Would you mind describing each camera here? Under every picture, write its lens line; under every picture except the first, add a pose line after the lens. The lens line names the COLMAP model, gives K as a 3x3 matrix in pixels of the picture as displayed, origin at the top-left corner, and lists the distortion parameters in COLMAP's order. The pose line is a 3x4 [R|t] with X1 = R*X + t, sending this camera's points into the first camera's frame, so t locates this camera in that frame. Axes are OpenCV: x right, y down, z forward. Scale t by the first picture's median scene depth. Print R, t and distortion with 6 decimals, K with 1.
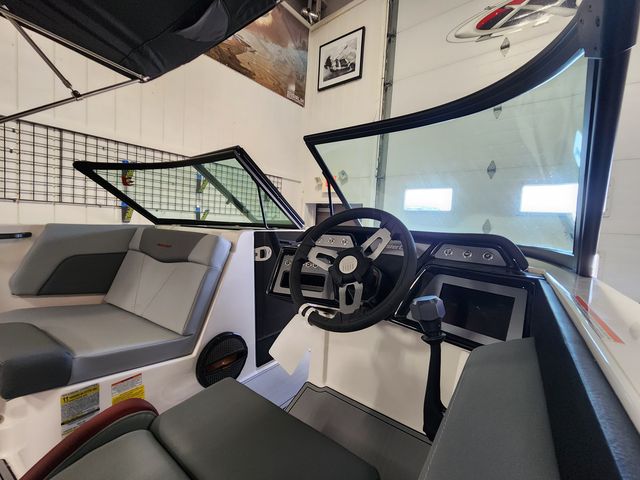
lens RADIAL K [[264.8, 0, 320.5], [0, 264.8, 240.3], [0, 0, 1]] dist [0.000077, -0.000586]
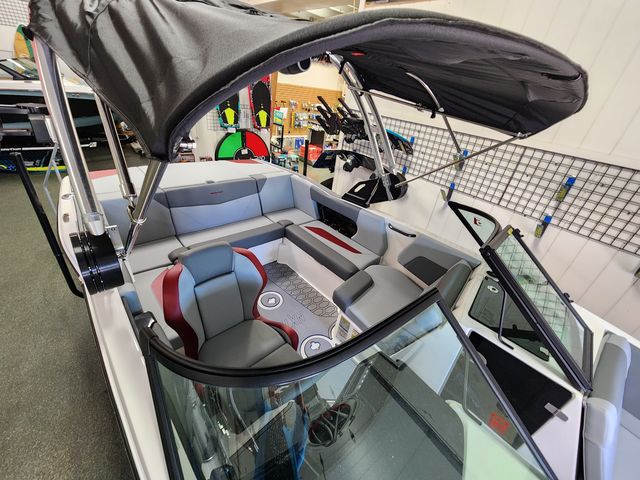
lens RADIAL K [[264.0, 0, 324.8], [0, 264.0, 237.3], [0, 0, 1]] dist [0.000352, 0.000006]
pose [[-0.154727, 0.421080, -0.893729, 0.498159], [-0.202521, 0.871894, 0.445854, -0.597632], [0.966977, 0.249984, -0.049628, 0.452021]]
